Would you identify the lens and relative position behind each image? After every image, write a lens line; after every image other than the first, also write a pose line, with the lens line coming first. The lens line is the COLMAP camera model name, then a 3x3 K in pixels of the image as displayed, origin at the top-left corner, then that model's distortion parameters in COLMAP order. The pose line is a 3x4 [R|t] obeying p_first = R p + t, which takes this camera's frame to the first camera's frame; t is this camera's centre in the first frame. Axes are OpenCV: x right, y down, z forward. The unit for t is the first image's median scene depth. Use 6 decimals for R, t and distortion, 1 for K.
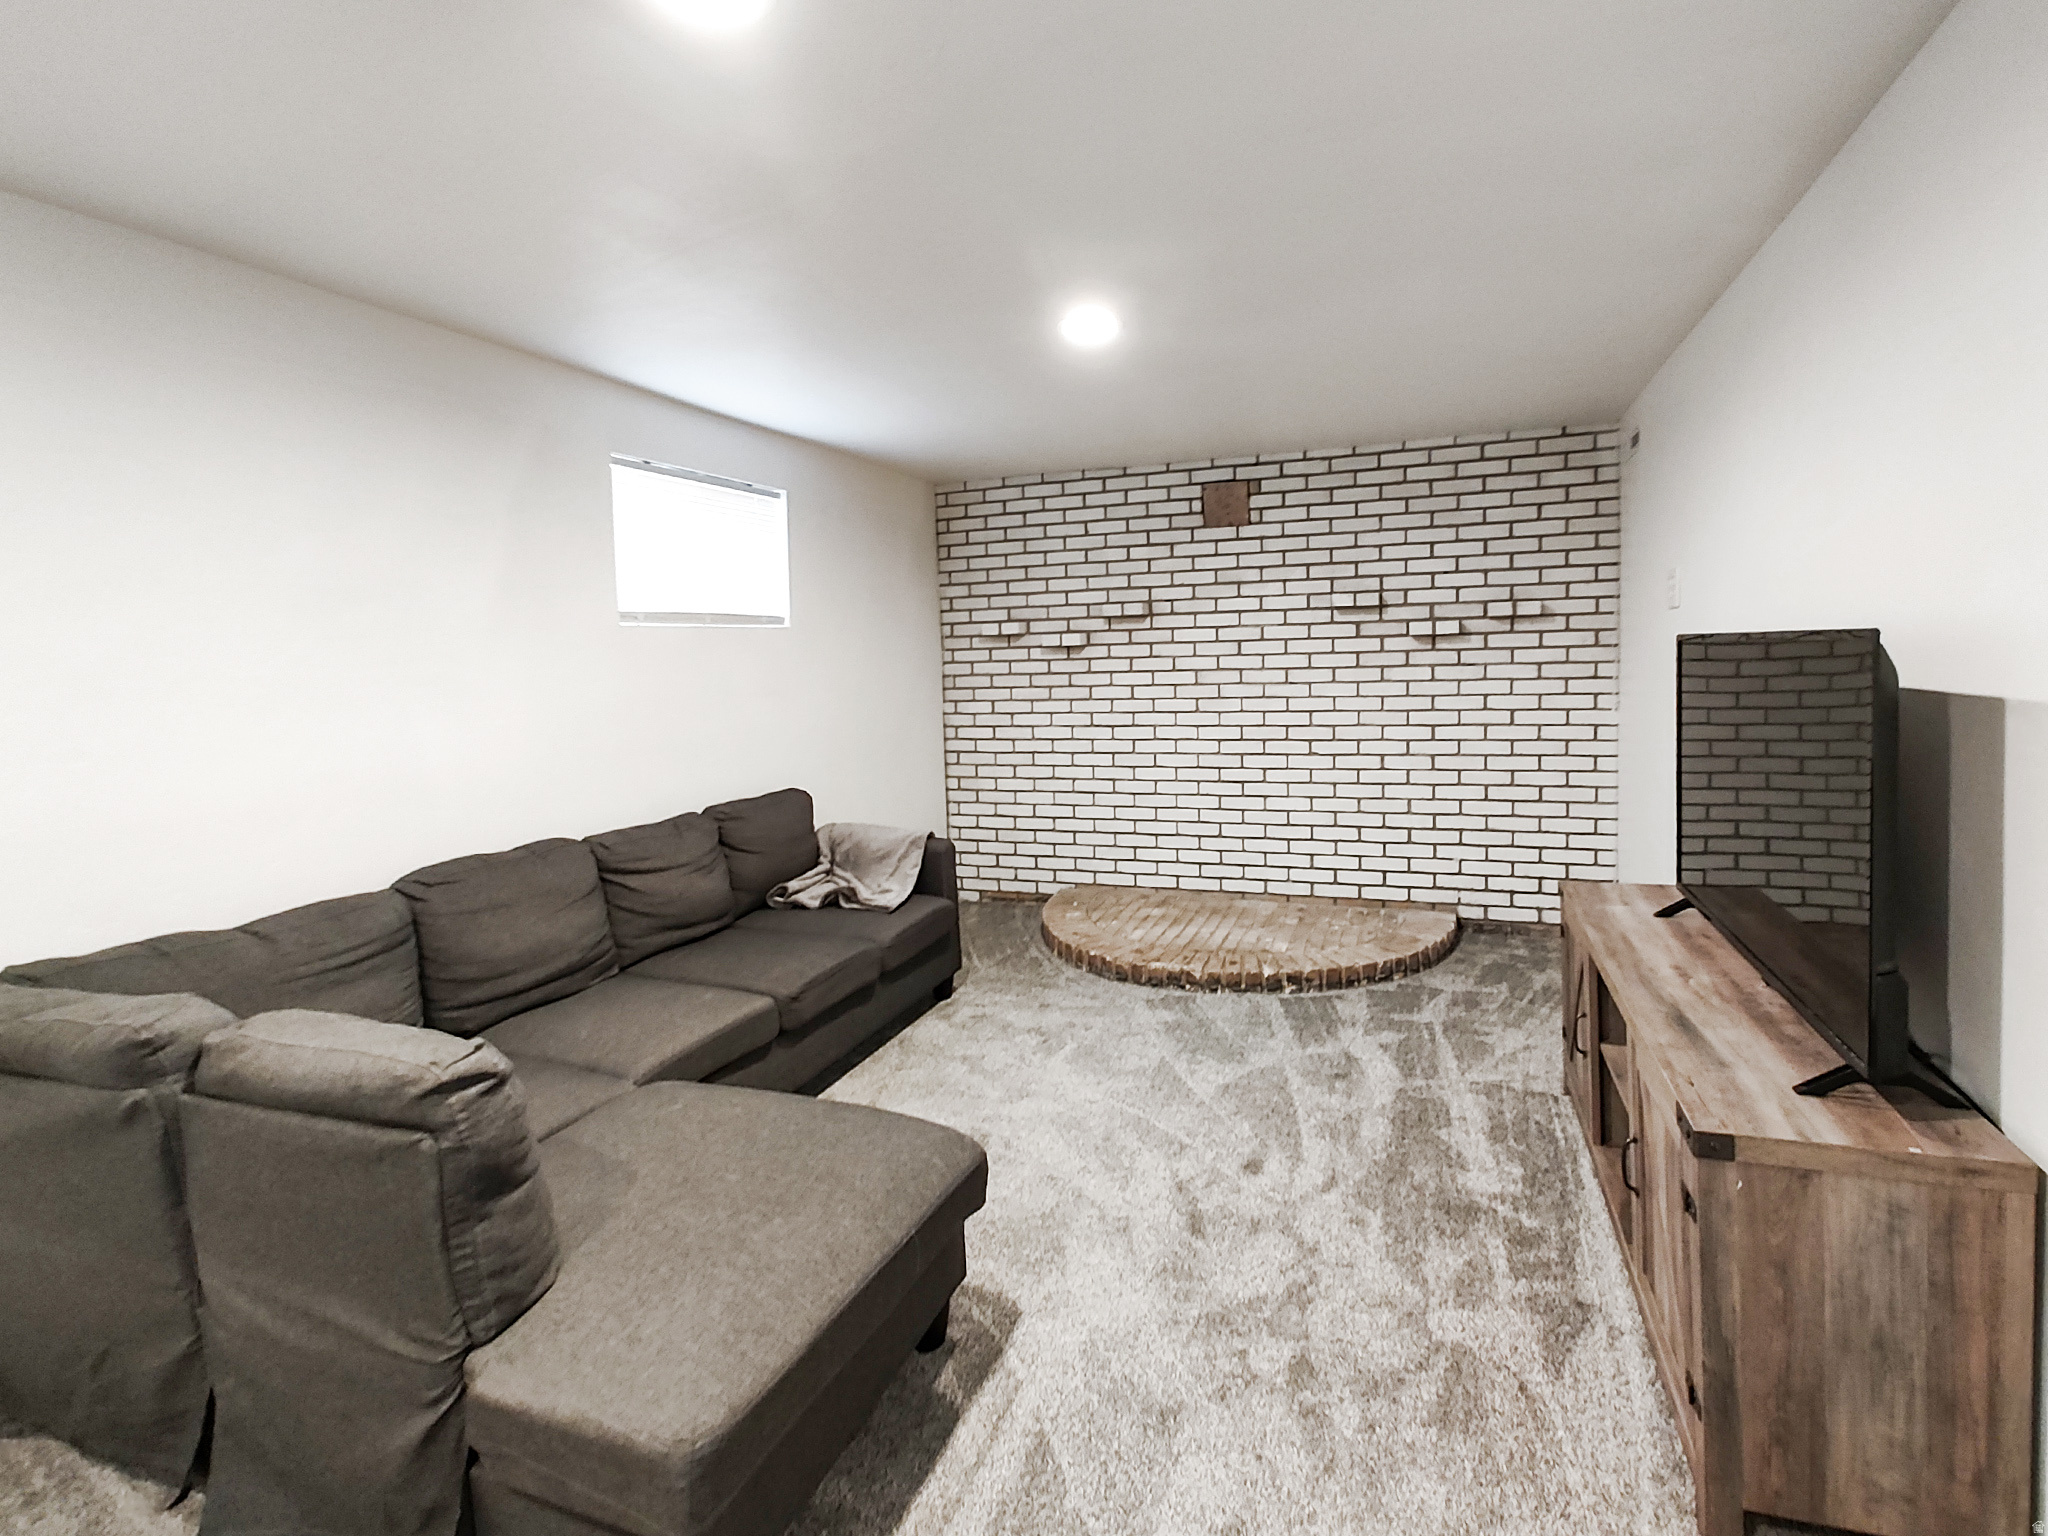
lens RADIAL K [[709.7, 0, 1025.2], [0, 709.7, 733.3], [0, 0, 1]] dist [-0.000709, -0.000169]
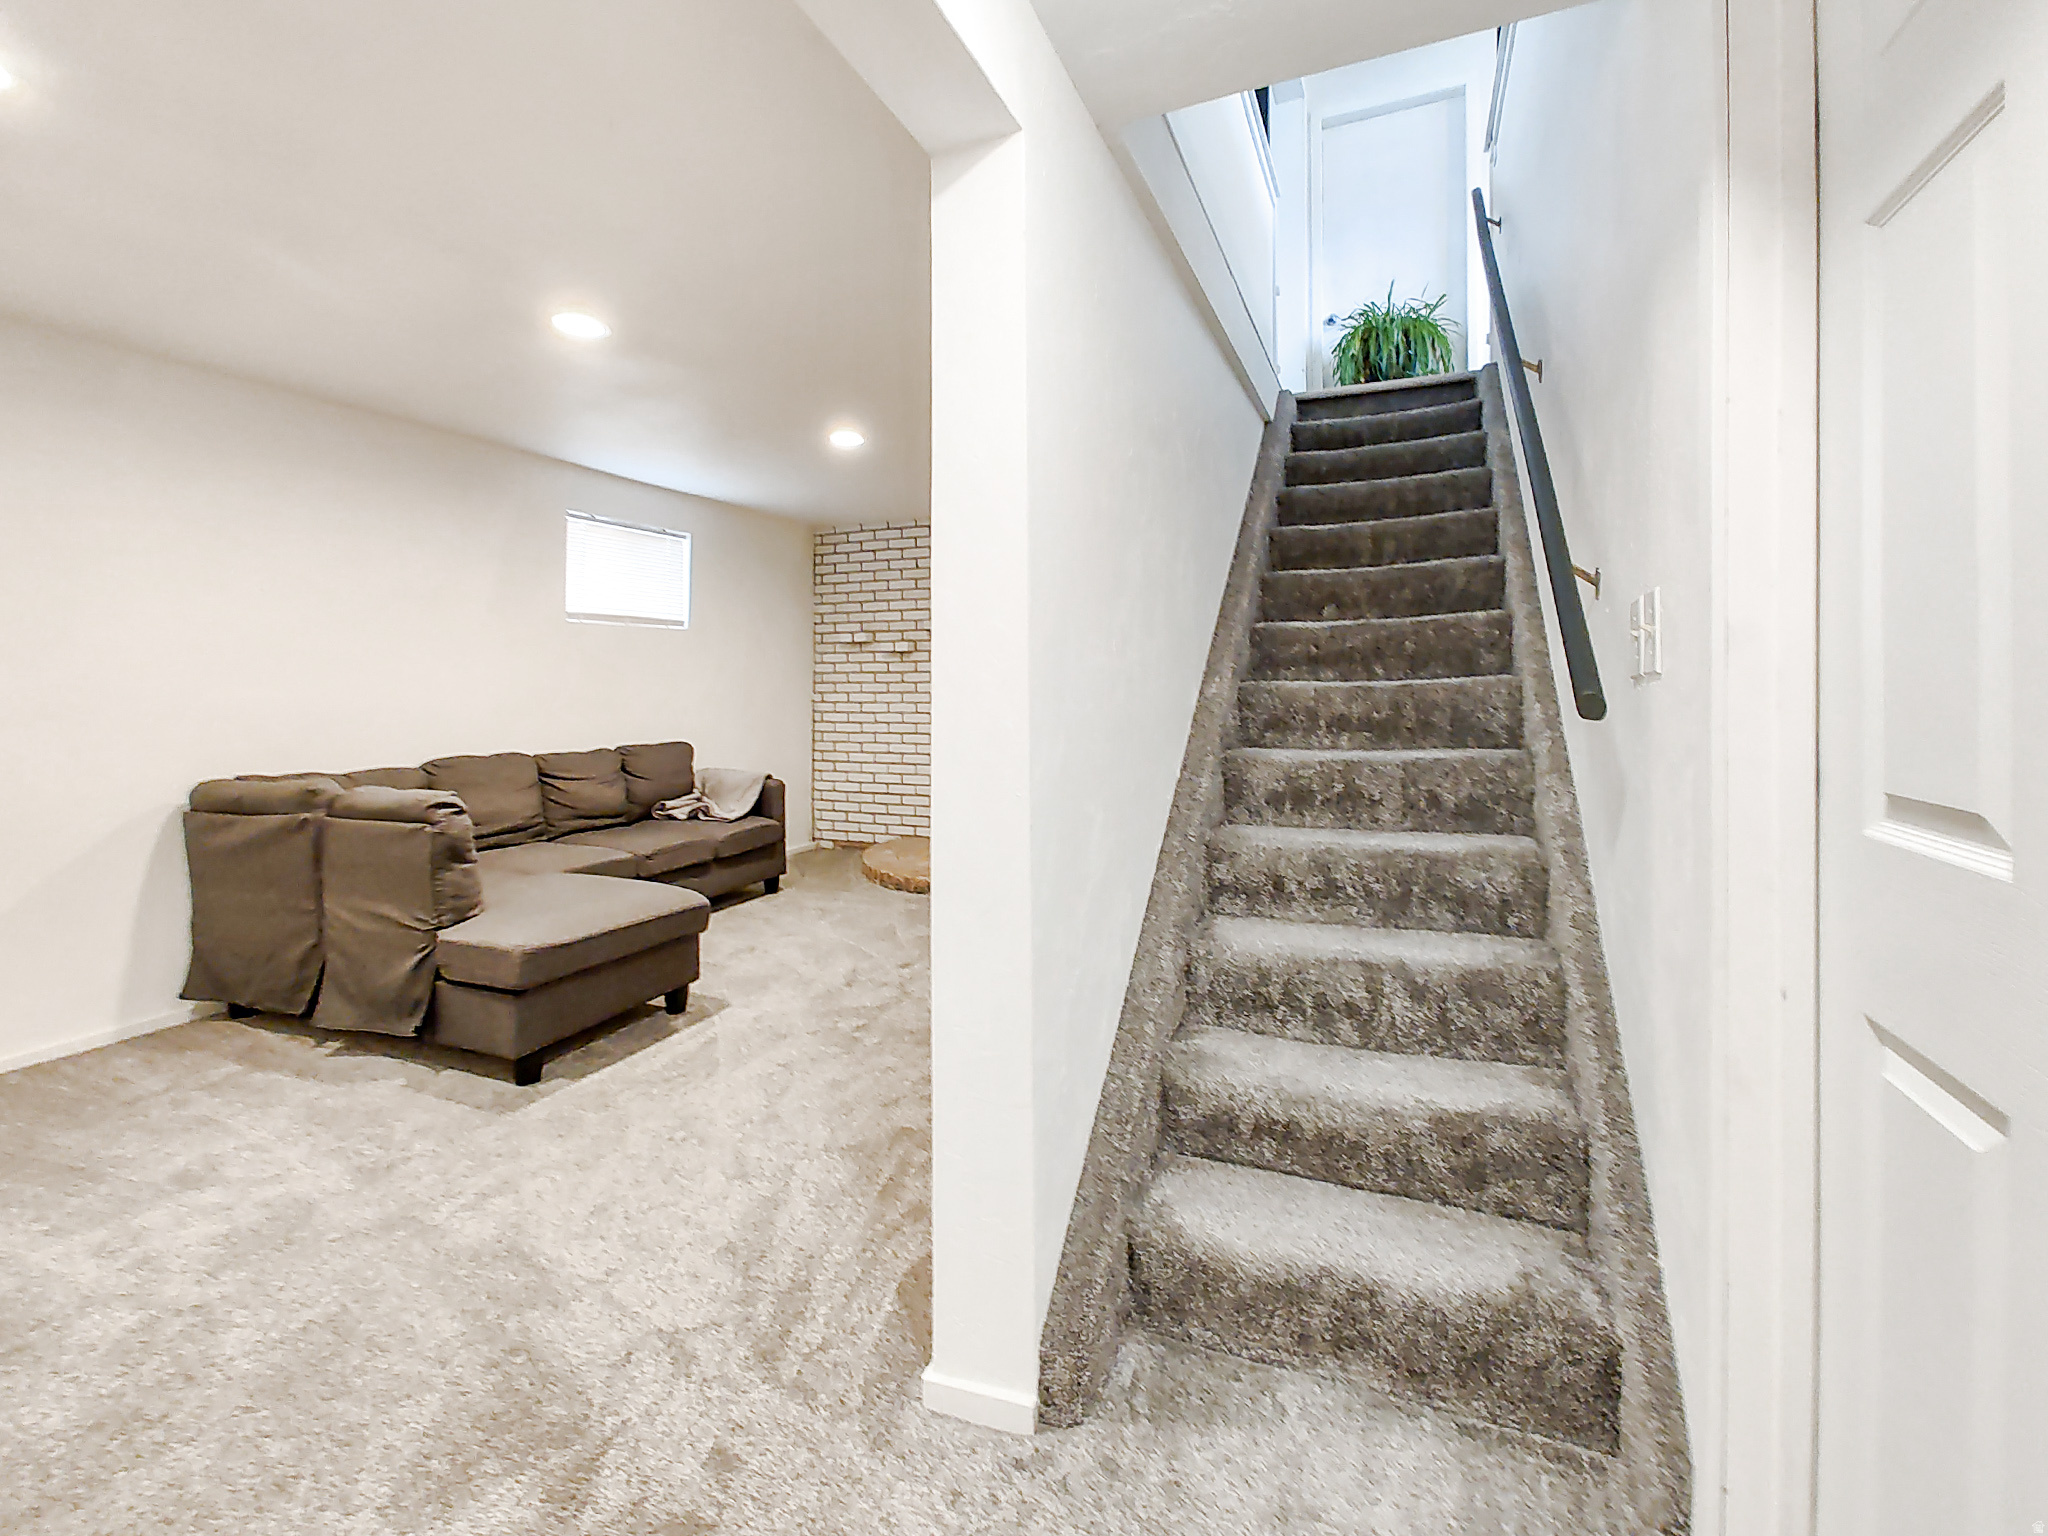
lens RADIAL K [[849.7, 0, 1023.4], [0, 849.7, 760.9], [0, 0, 1]] dist [0.007009, -0.000137]
pose [[0.993245, 0.042072, -0.108141, 0.542899], [-0.047006, 0.997948, -0.043487, 0.160186], [0.106090, 0.048277, 0.993184, -0.618445]]
